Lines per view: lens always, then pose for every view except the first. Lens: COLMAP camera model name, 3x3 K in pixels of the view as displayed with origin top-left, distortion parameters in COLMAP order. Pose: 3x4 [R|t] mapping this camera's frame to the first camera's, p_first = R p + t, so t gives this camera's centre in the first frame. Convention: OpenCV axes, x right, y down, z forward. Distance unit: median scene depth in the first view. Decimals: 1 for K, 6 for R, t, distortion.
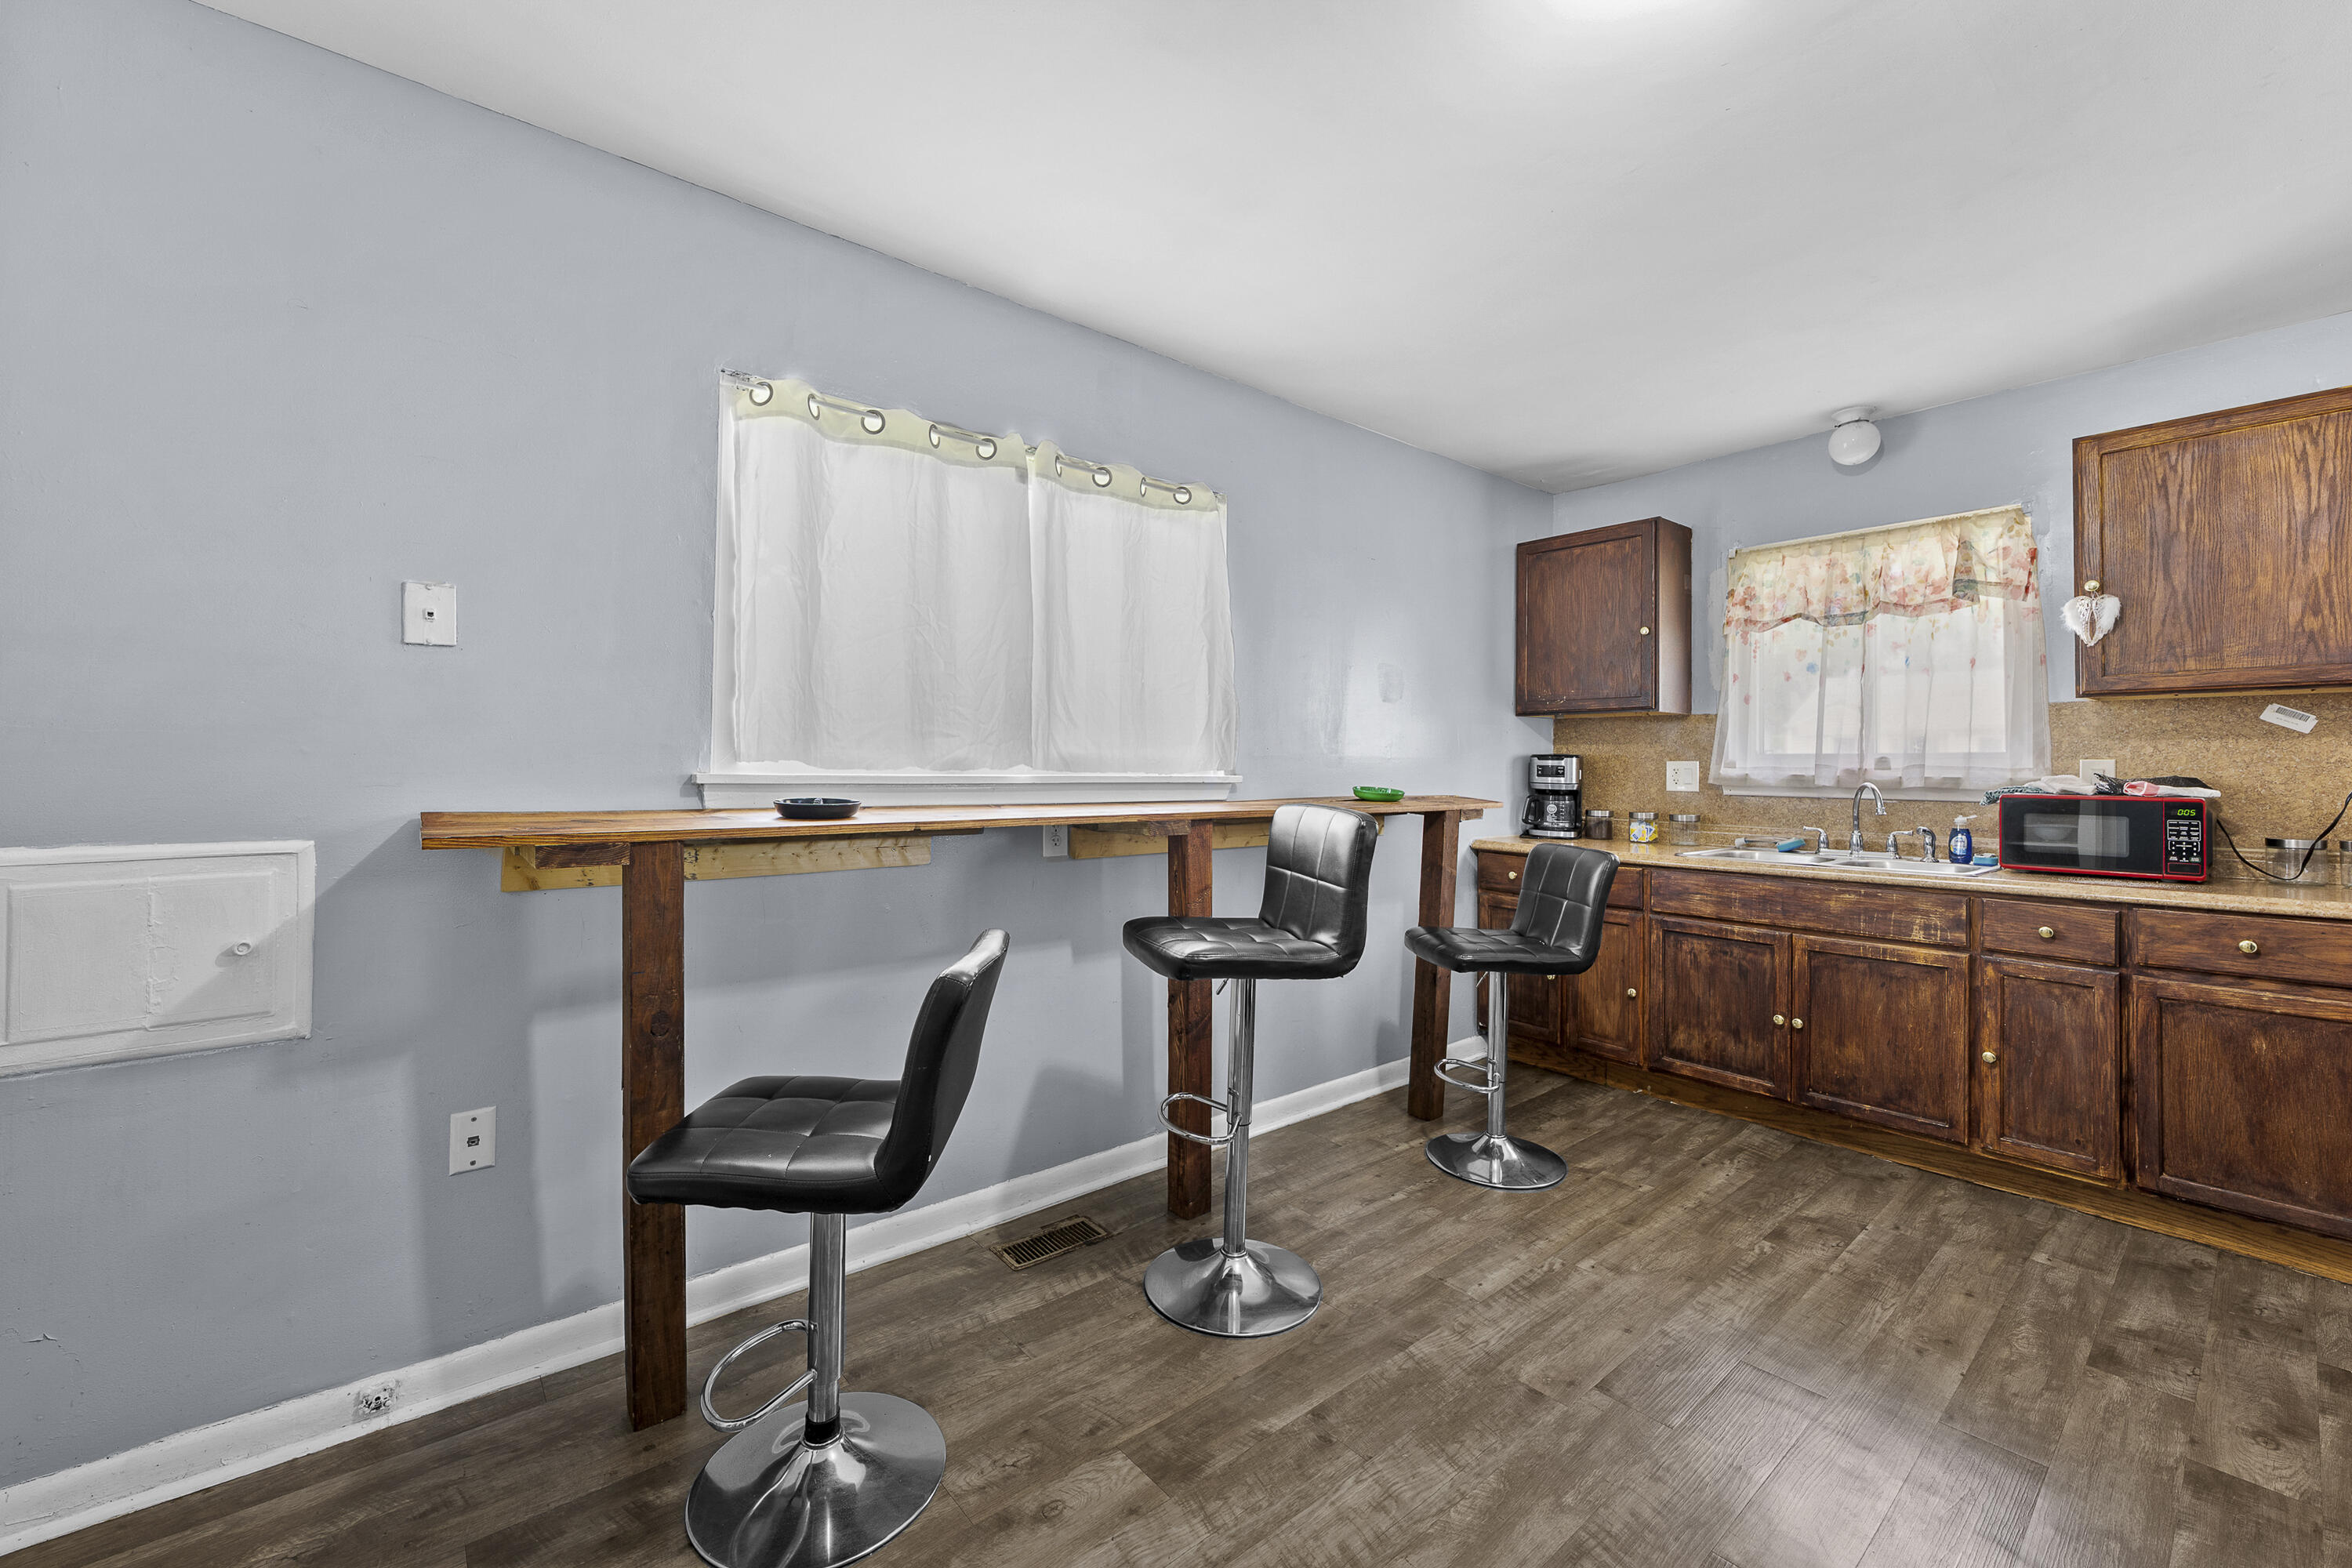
lens RADIAL K [[943.4, 0, 1173.0], [0, 943.4, 755.4], [0, 0, 1]] dist [0.000146, -0.000168]
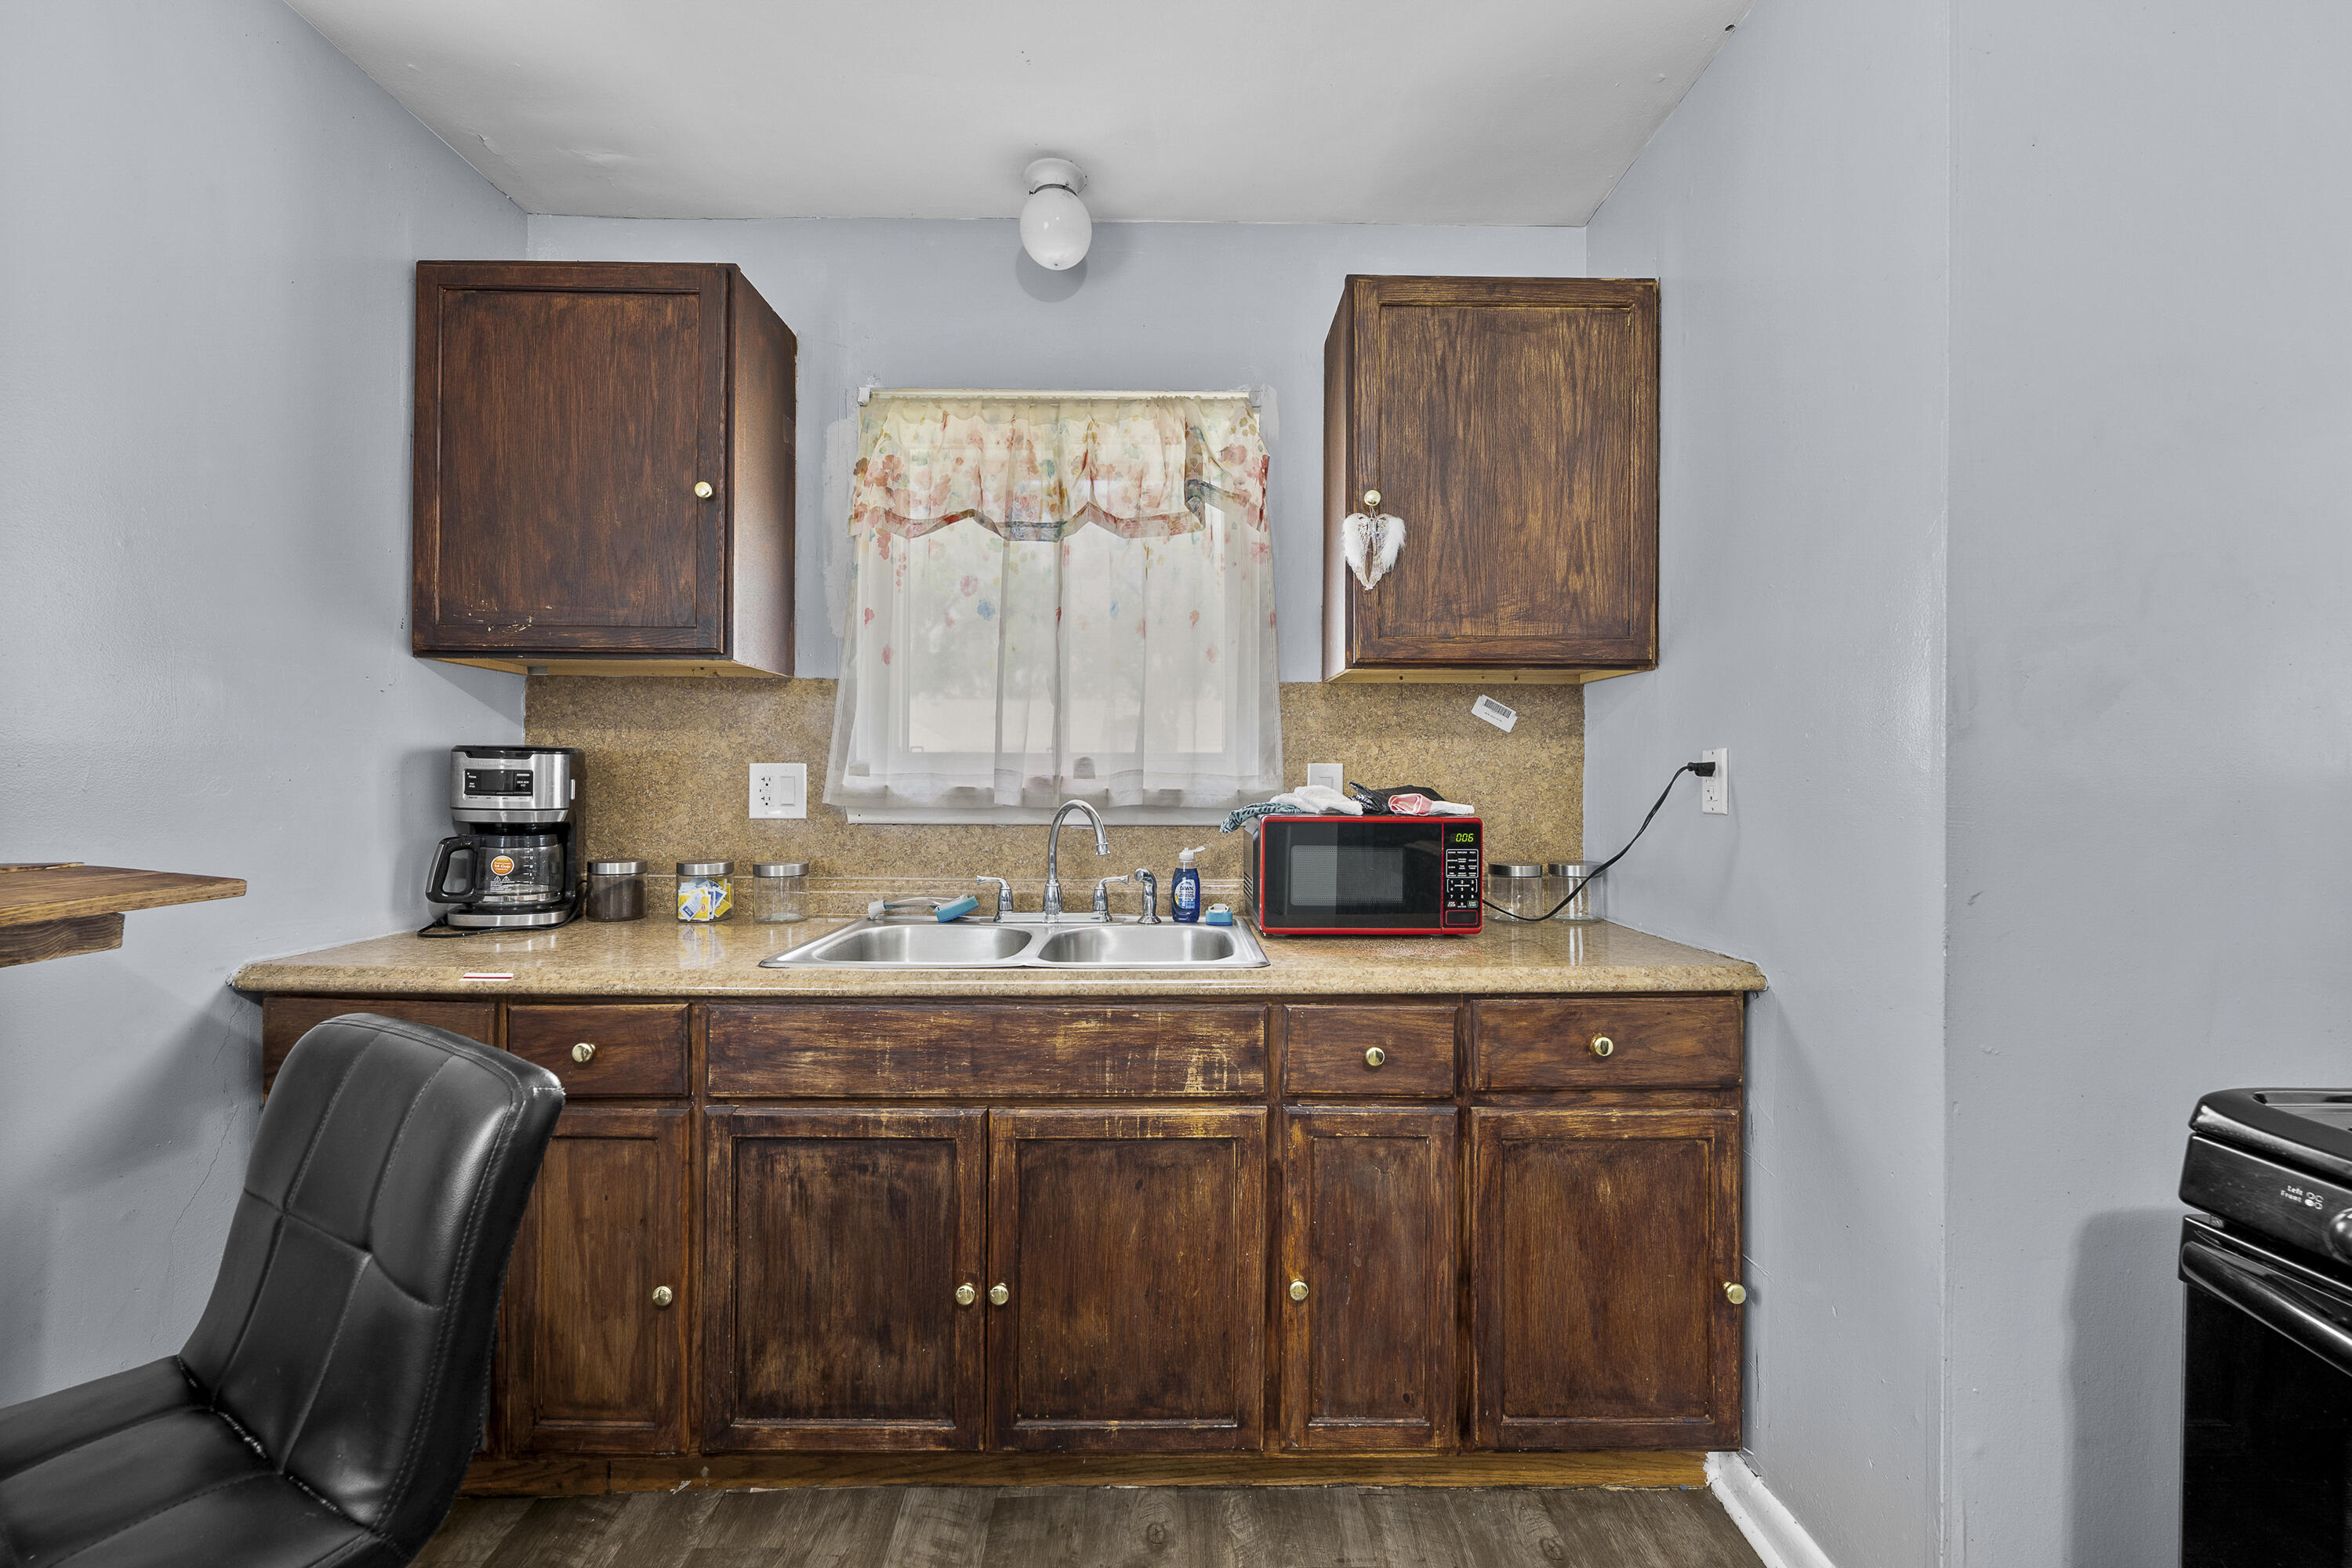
lens RADIAL K [[934.7, 0, 1178.3], [0, 934.7, 782.2], [0, 0, 1]] dist [-0.001391, -0.000026]
pose [[0.623626, -0.003294, 0.781716, 0.371020], [-0.009415, 0.999887, 0.011725, 0.012224], [-0.781666, -0.014672, 0.623524, 0.683255]]
